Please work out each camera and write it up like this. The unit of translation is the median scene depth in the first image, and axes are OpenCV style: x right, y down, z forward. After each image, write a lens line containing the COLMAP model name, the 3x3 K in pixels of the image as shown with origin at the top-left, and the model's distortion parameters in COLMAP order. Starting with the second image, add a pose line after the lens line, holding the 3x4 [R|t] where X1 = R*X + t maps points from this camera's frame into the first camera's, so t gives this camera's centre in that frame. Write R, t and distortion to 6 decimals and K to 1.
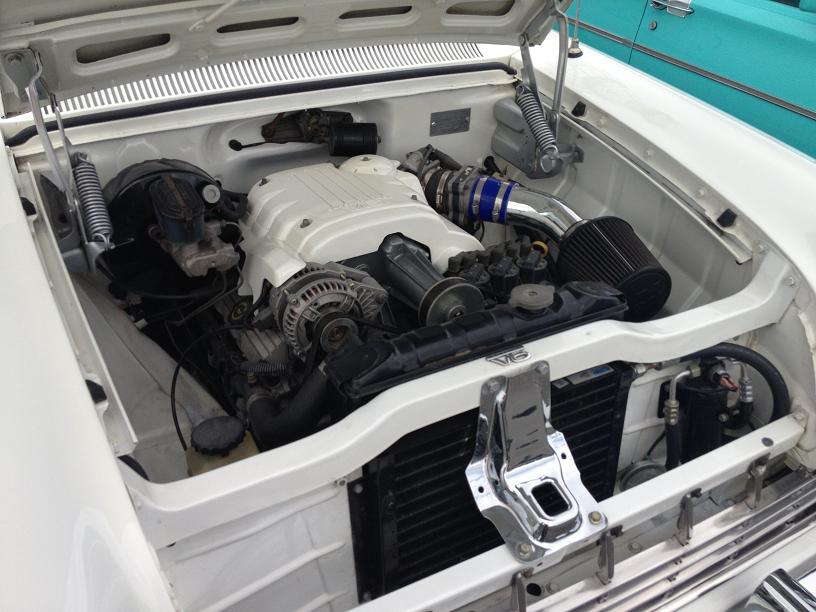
lens RADIAL K [[770.6, 0, 408.0], [0, 770.6, 306.0], [0, 0, 1]] dist [0.058594, -0.011177]
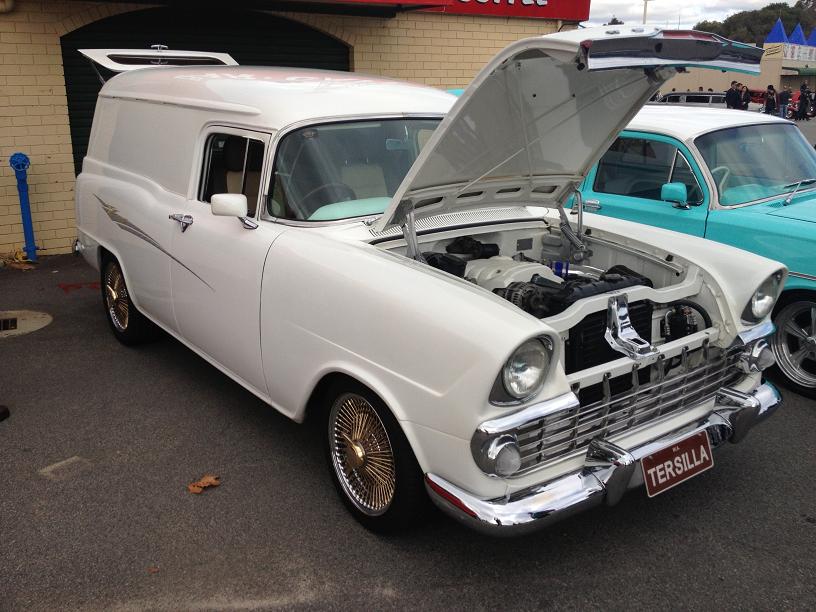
lens RADIAL K [[770.6, 0, 408.0], [0, 770.6, 306.0], [0, 0, 1]] dist [0.058594, -0.011177]
pose [[0.983620, -0.065580, 0.167903, -0.833595], [0.114099, 0.947631, -0.298291, 0.679308], [-0.139548, 0.312562, 0.939591, -1.146143]]
